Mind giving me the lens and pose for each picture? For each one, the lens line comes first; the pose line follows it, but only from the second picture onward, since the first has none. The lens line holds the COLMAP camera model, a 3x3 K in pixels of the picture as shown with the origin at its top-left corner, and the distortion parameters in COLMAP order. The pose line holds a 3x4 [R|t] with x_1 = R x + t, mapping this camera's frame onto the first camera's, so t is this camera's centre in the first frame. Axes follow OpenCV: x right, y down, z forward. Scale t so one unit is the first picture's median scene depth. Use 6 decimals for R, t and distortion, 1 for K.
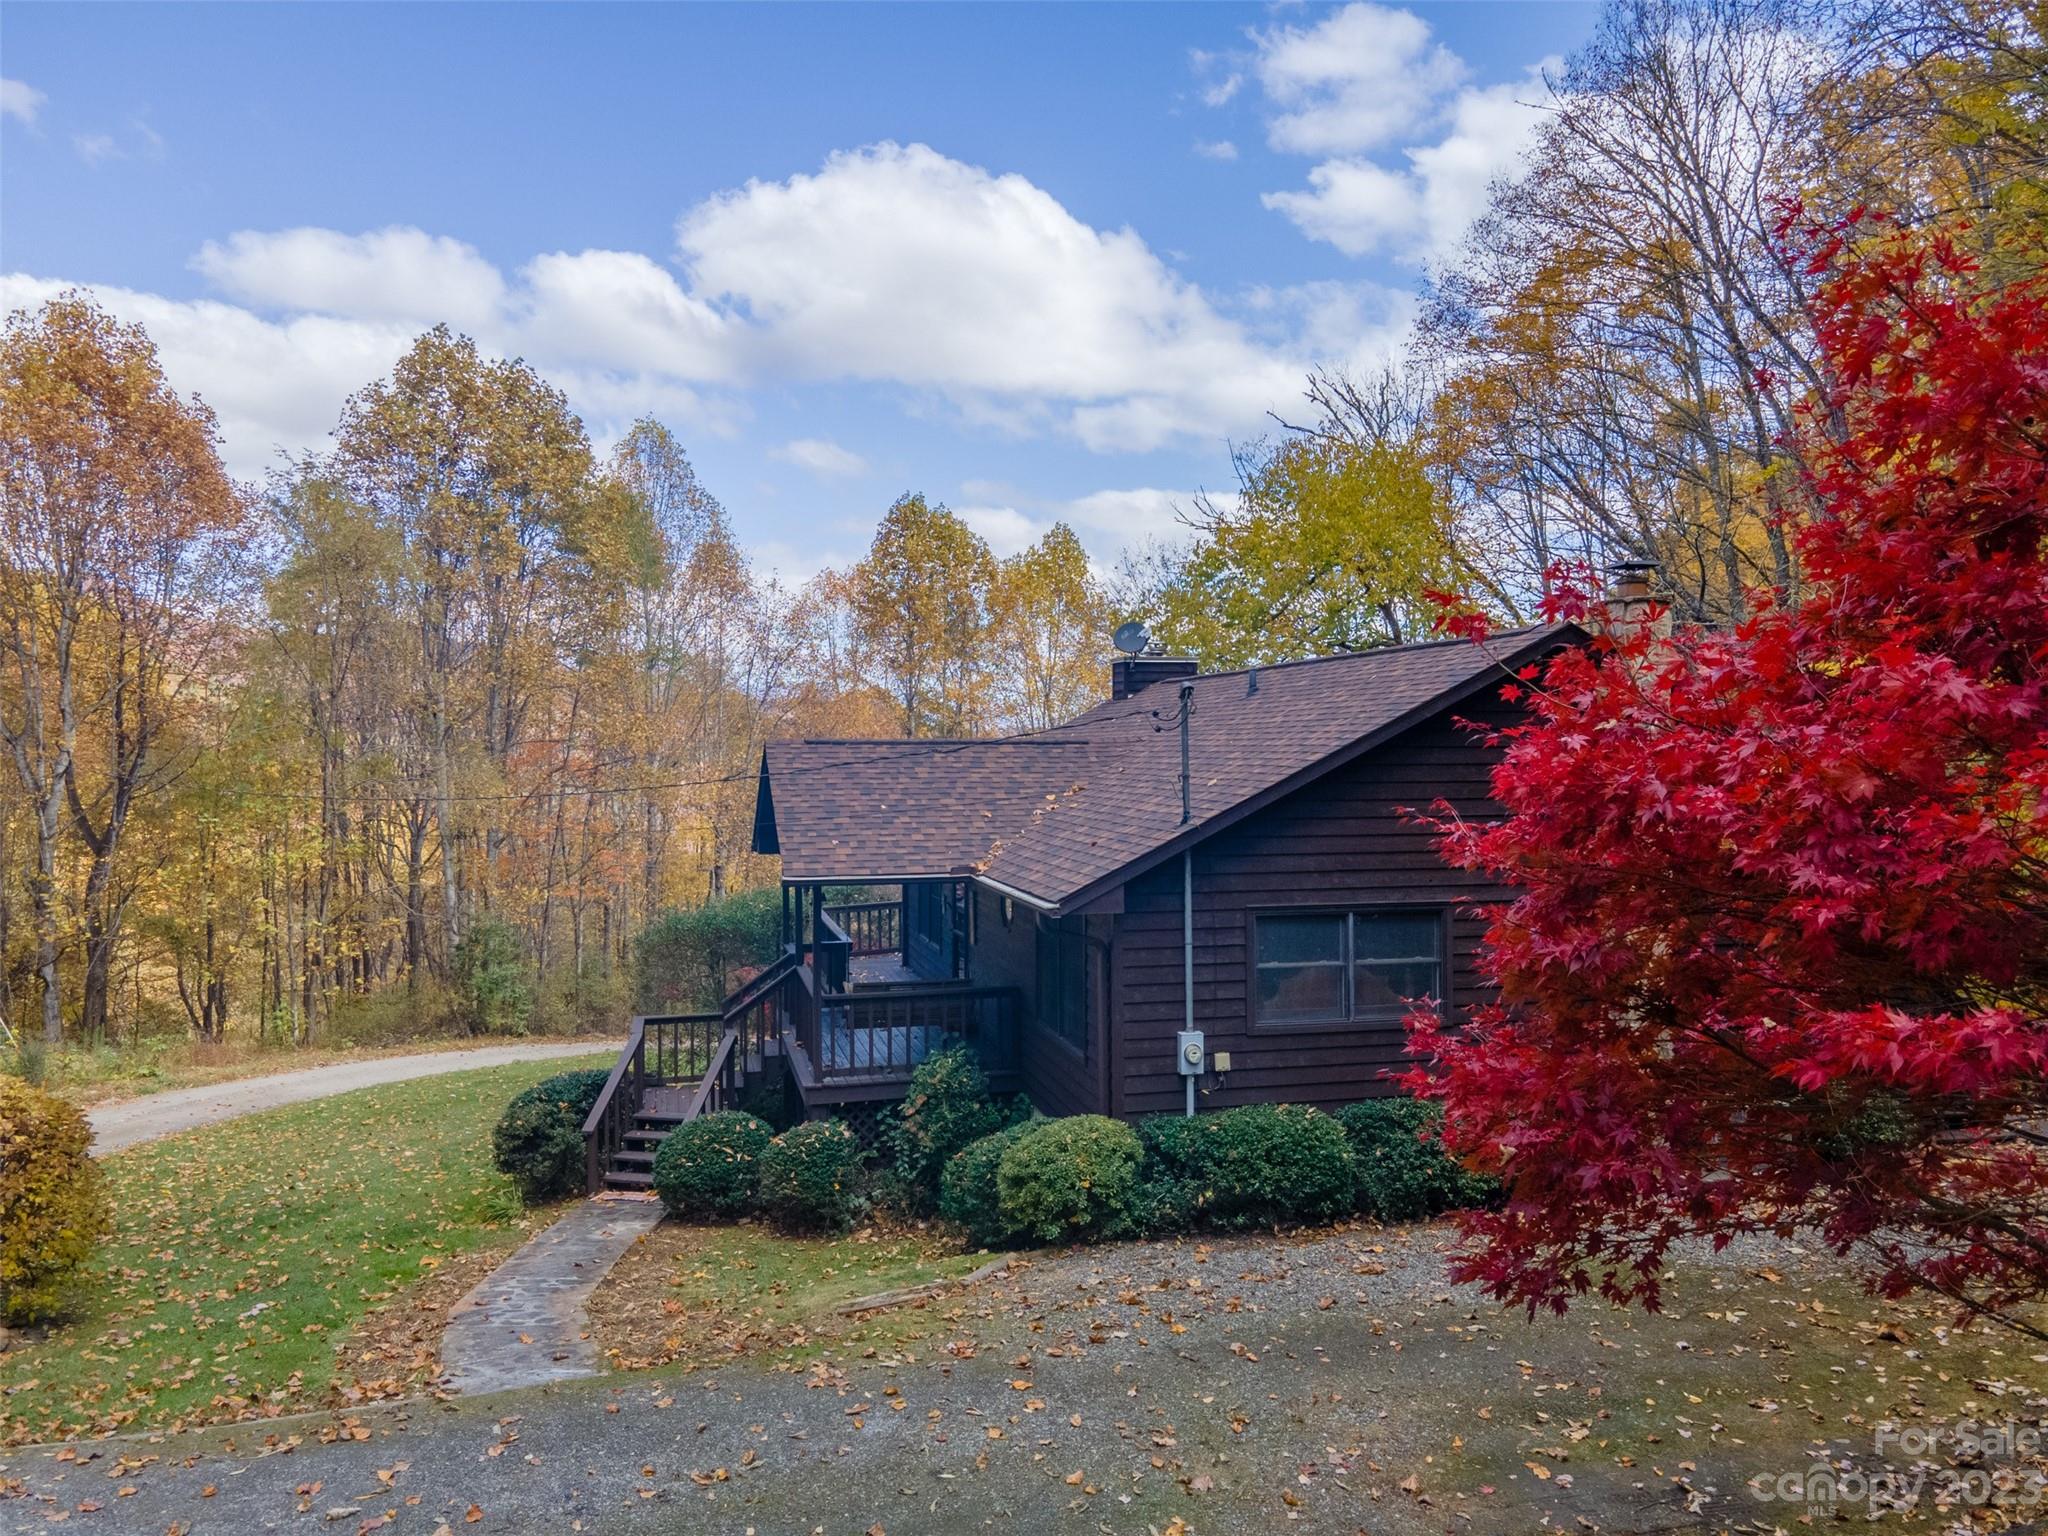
lens RADIAL K [[1481.9, 0, 1022.0], [0, 1481.9, 761.6], [0, 0, 1]] dist [0.012738, 0.020965]
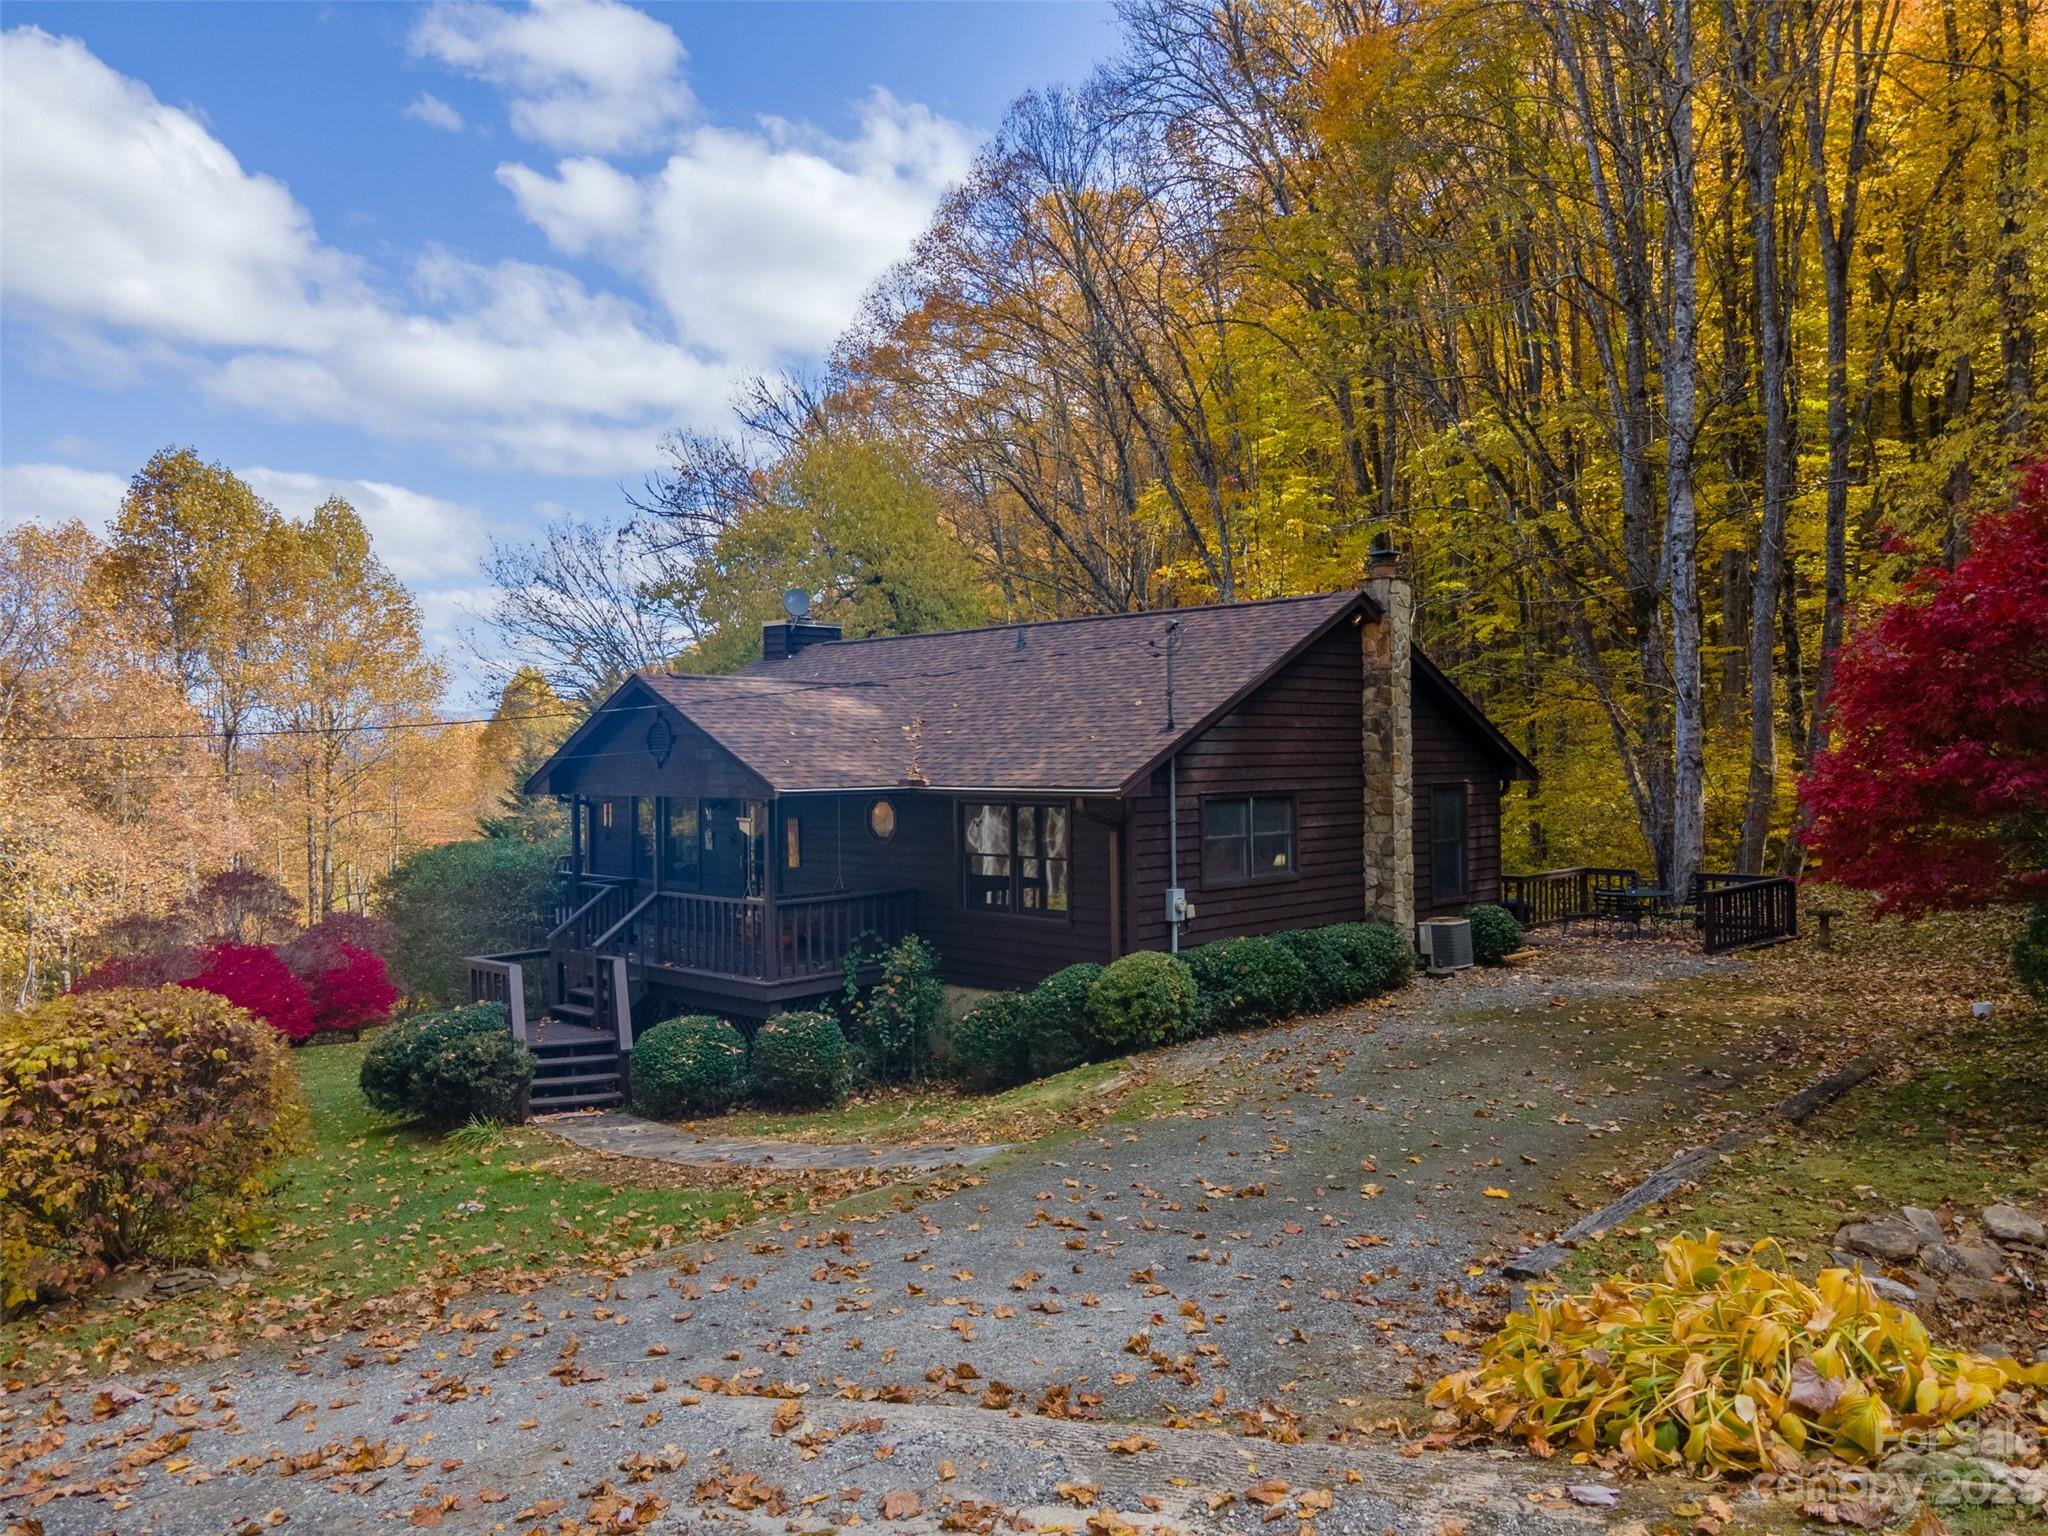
lens RADIAL K [[1481.9, 0, 1027.8], [0, 1481.9, 761.0], [0, 0, 1]] dist [0.012738, 0.020965]
pose [[0.850794, -0.010790, 0.525389, -0.411882], [0.013116, 0.999914, -0.000705, 0.042019], [-0.525336, 0.007491, 0.850862, -0.024329]]
